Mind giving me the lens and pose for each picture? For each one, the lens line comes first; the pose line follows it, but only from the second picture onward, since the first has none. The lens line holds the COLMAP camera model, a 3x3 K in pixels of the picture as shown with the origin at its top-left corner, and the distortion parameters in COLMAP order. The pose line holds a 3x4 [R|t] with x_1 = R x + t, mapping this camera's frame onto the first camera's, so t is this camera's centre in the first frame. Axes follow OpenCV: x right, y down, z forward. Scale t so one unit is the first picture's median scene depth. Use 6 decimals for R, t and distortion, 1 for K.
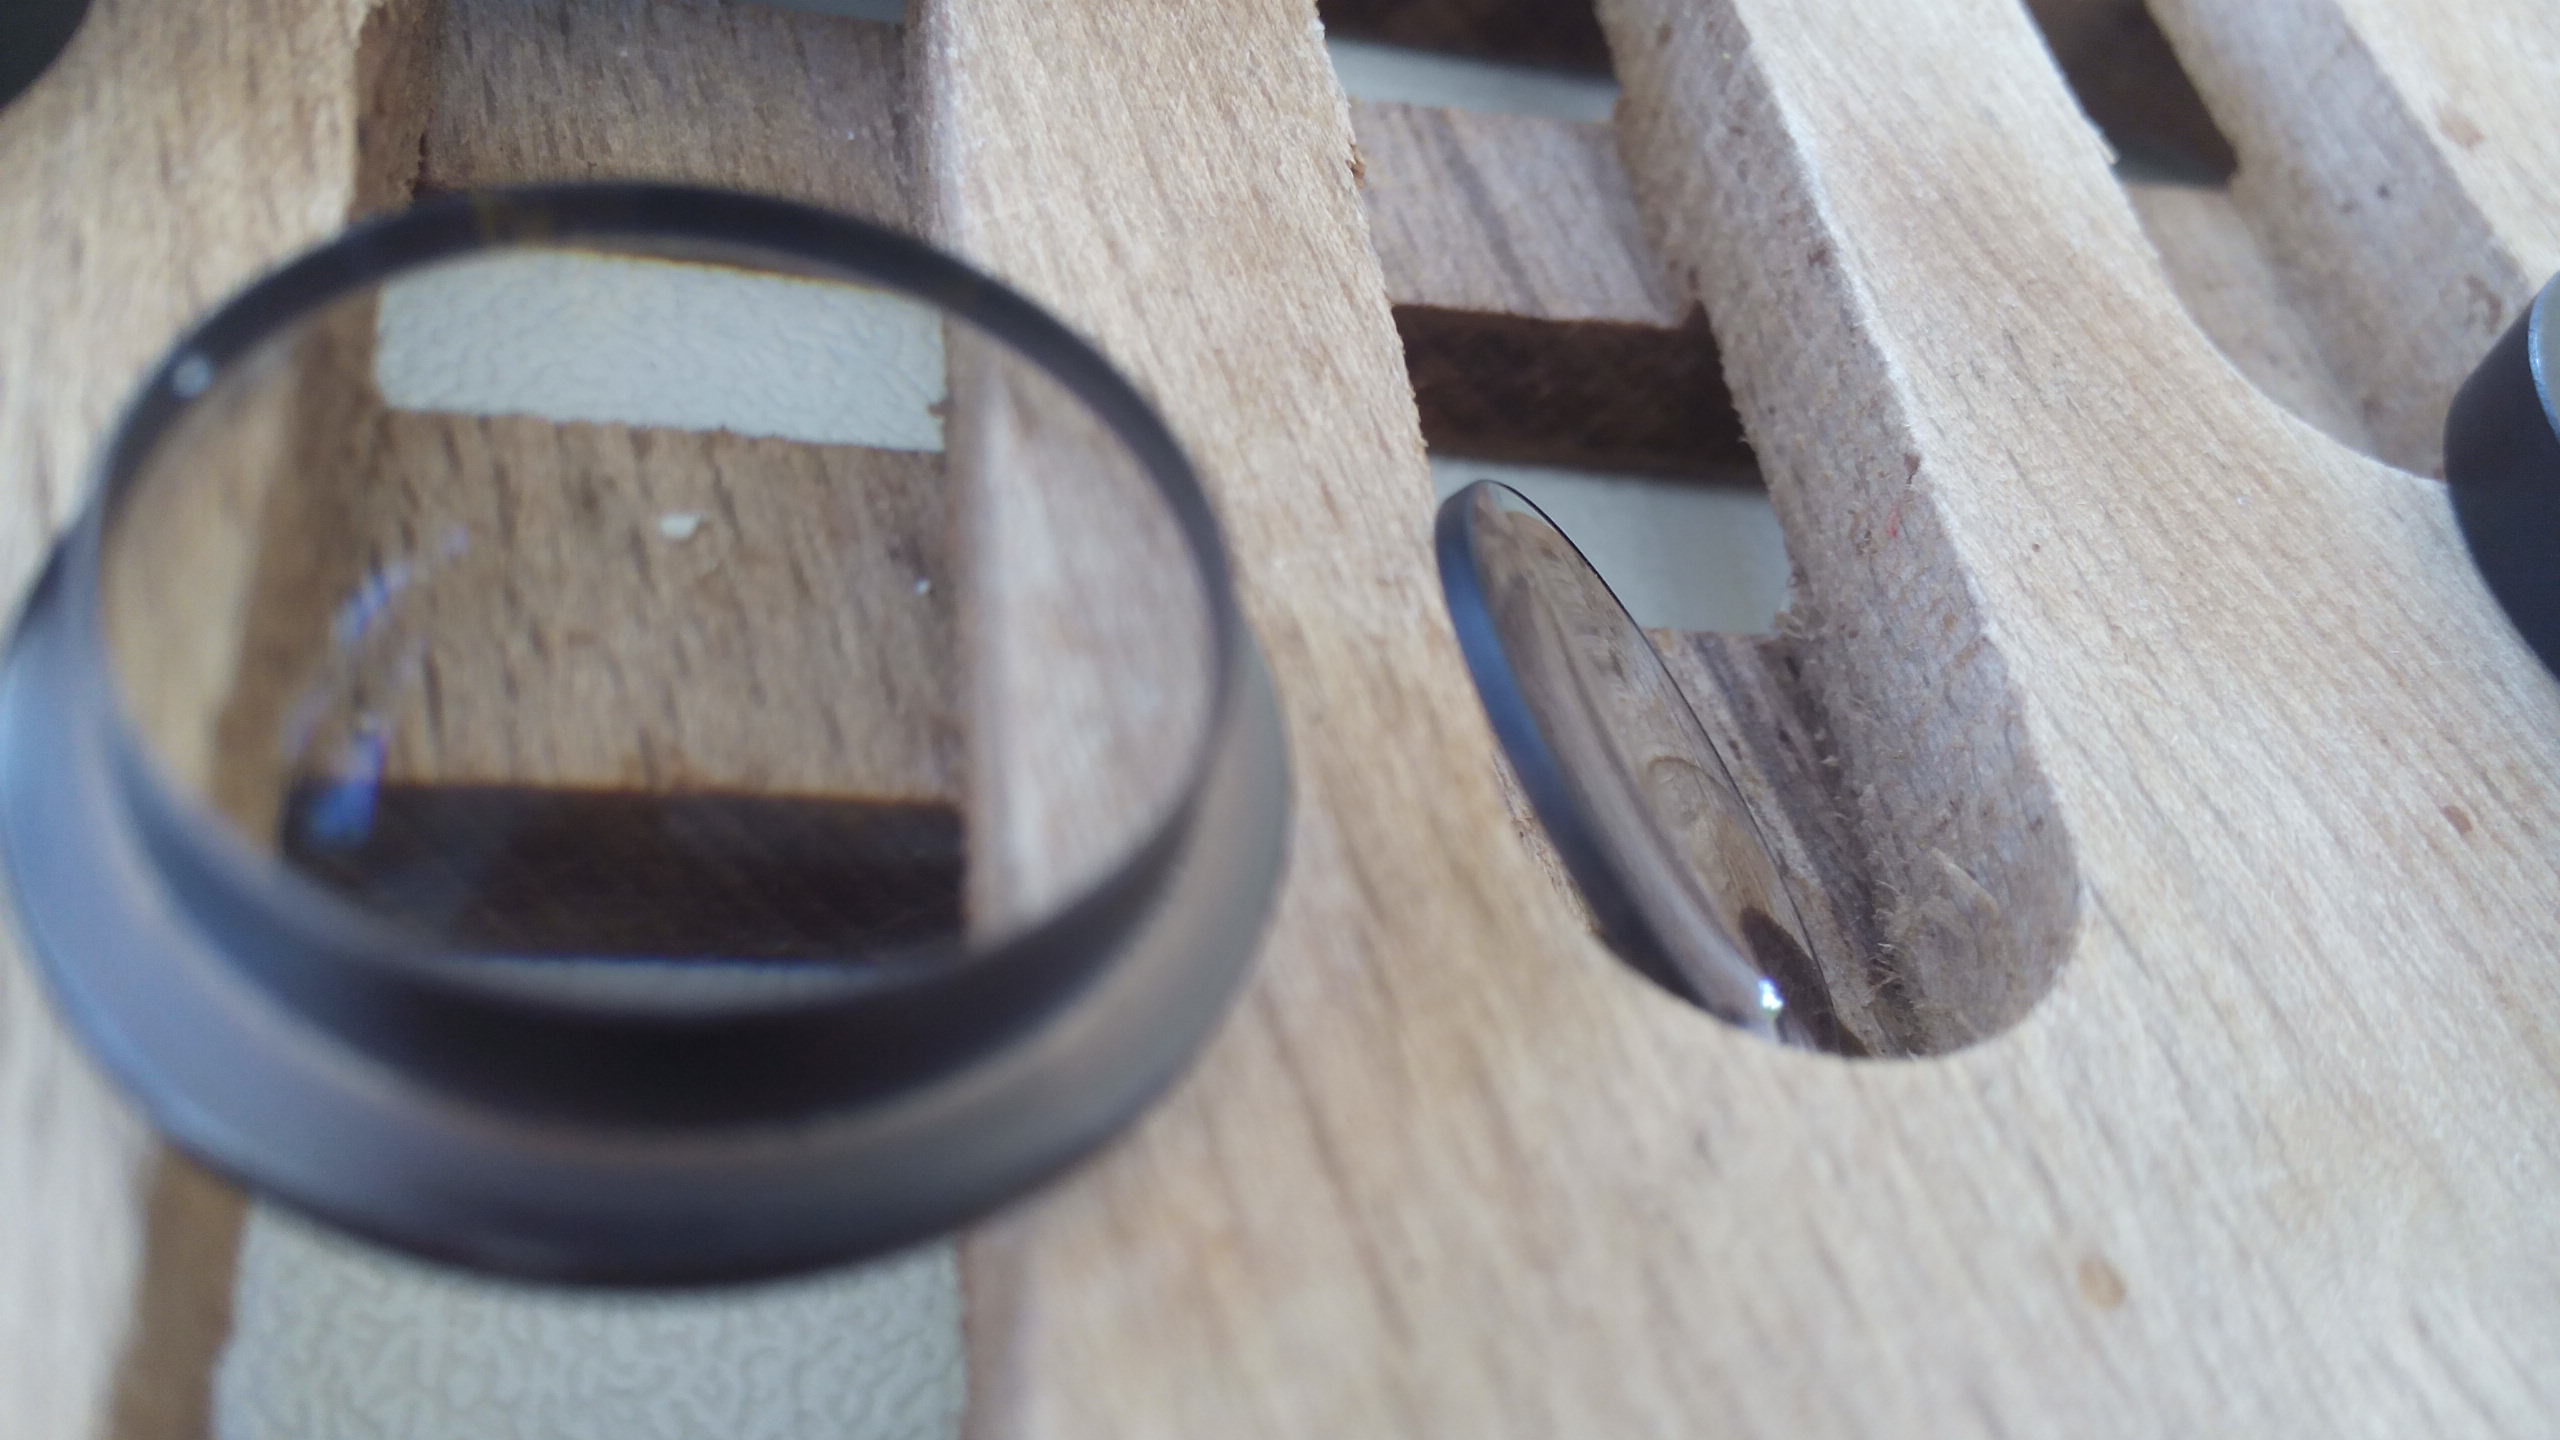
lens RADIAL K [[2422.5, 0, 1280.0], [0, 2422.5, 720.0], [0, 0, 1]] dist [0.006366, -0.108929]
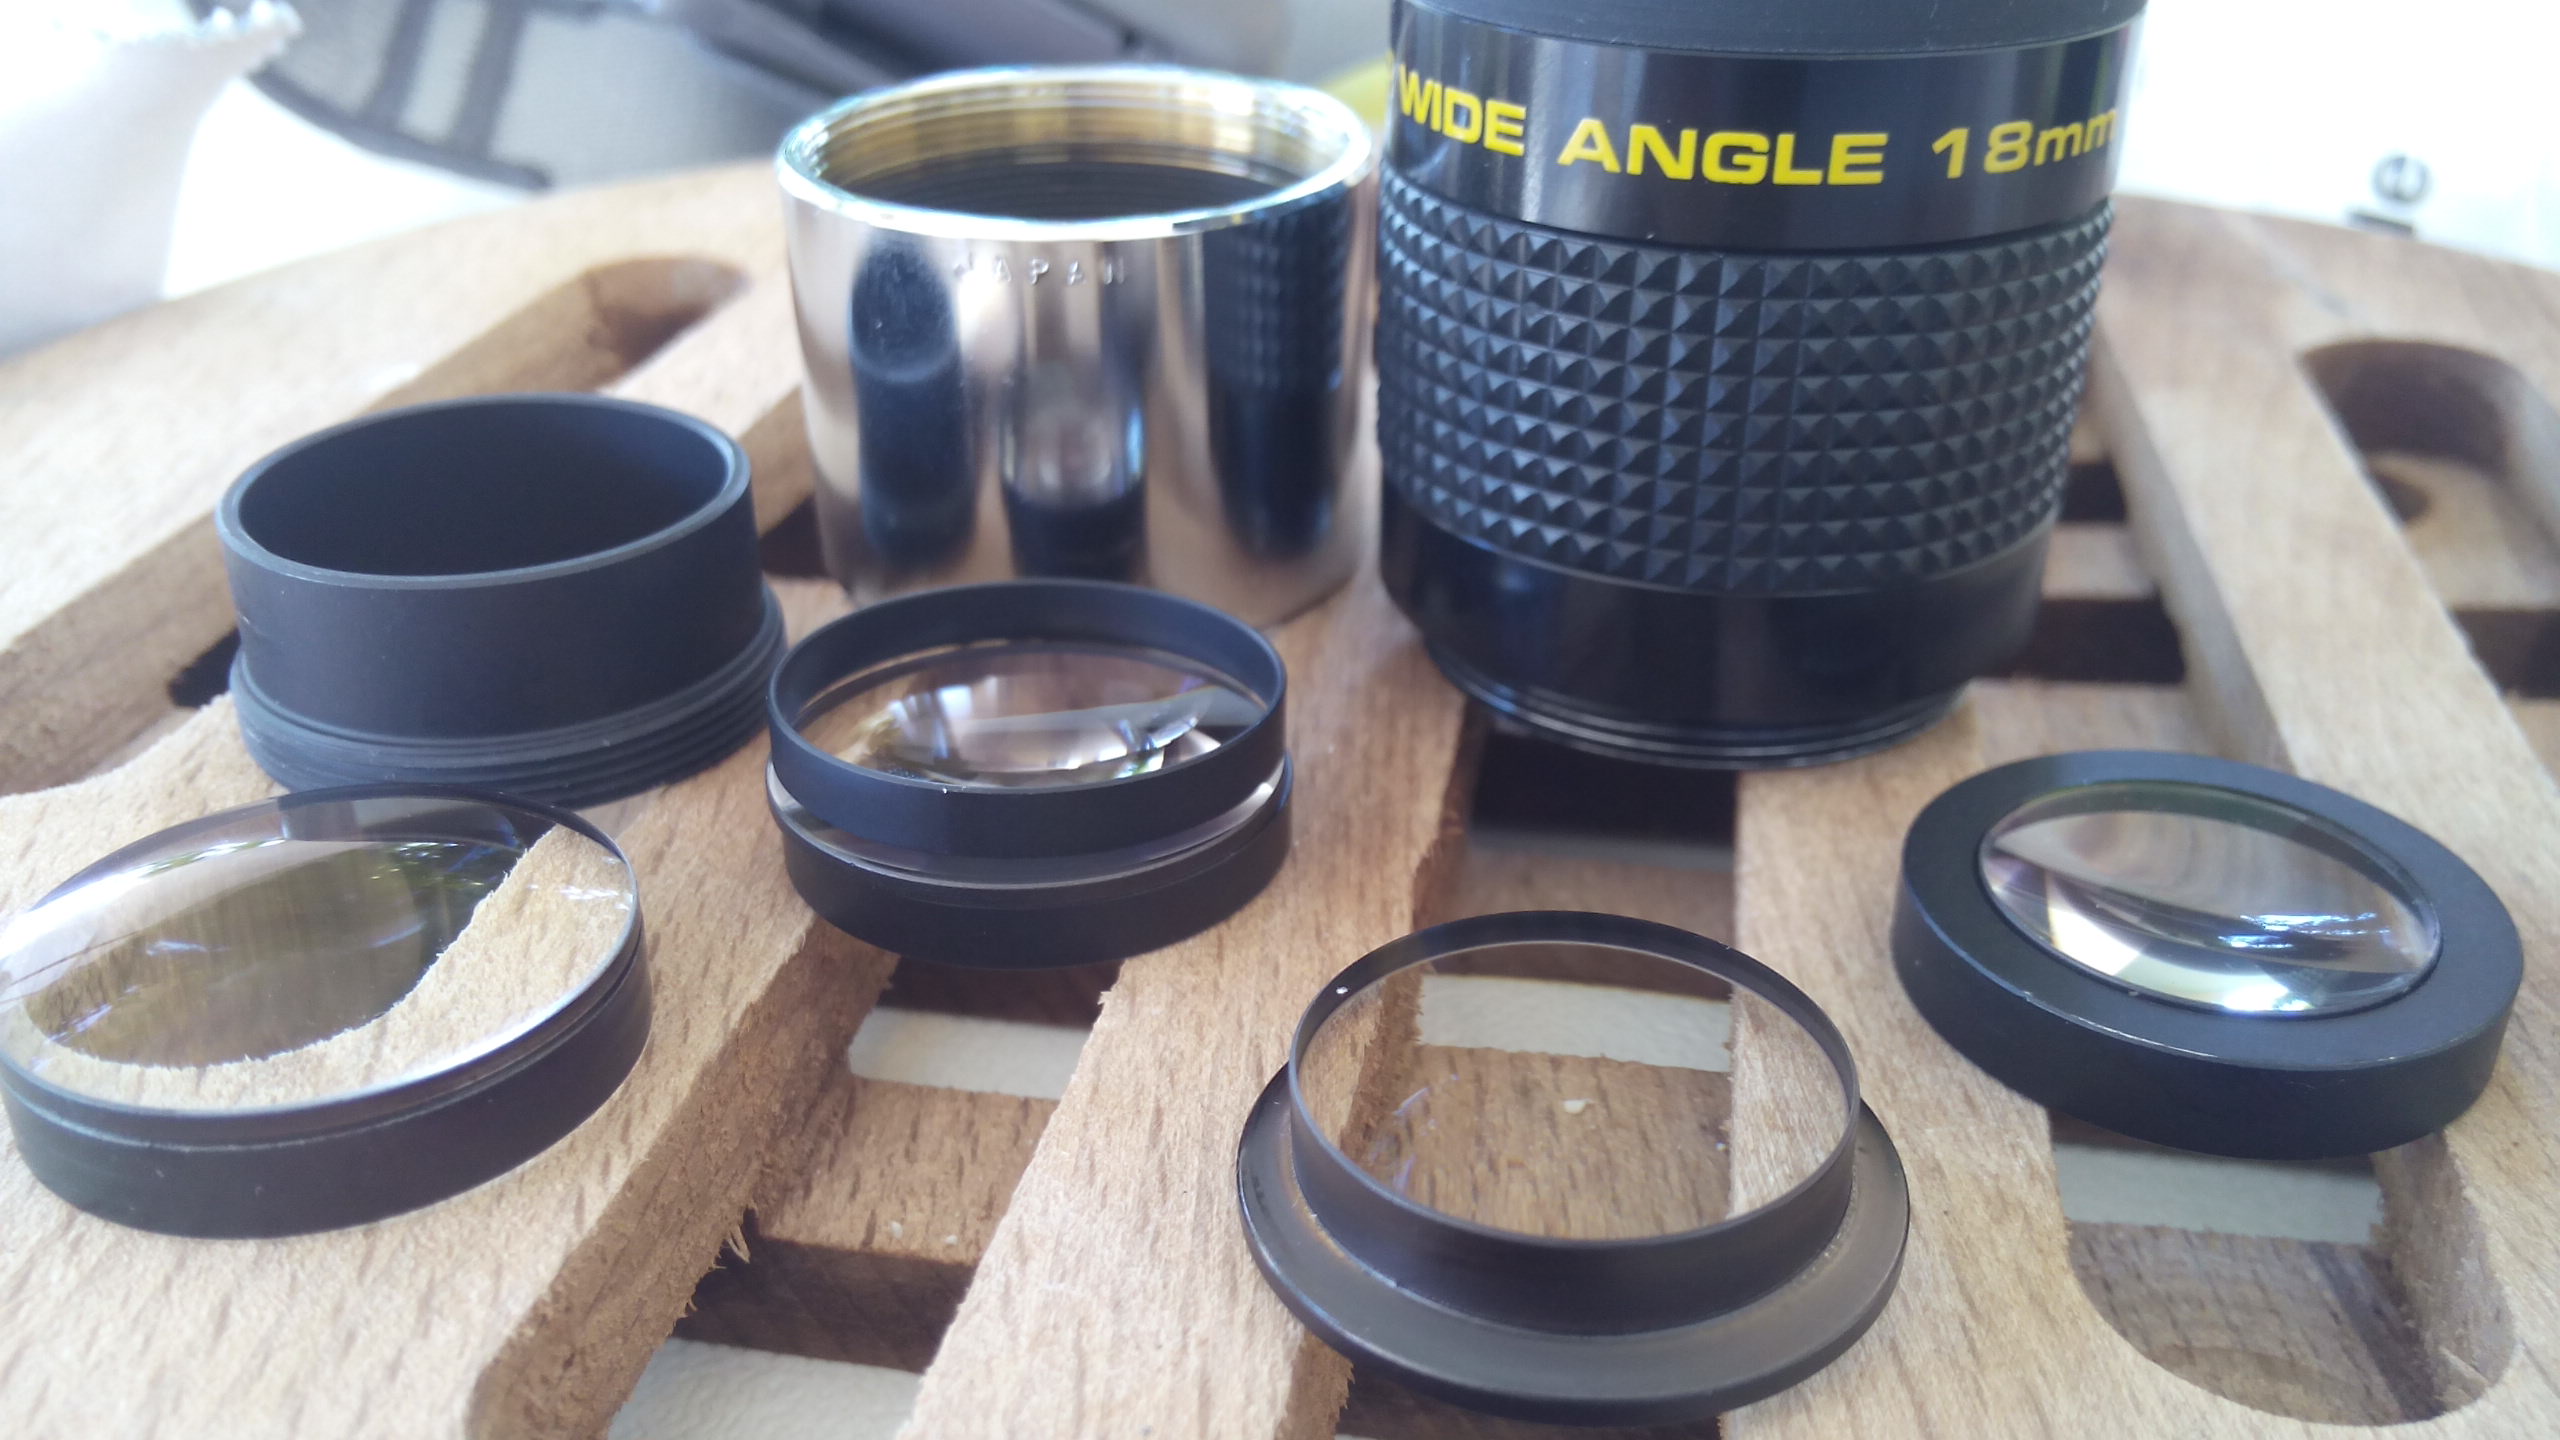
lens RADIAL K [[2422.5, 0, 1280.0], [0, 2422.5, 720.0], [0, 0, 1]] dist [0.006366, -0.108929]
pose [[0.917663, -0.100459, -0.384451, 0.261230], [-0.059529, 0.921839, -0.382973, 0.342039], [0.392876, 0.374326, 0.839958, -0.676684]]
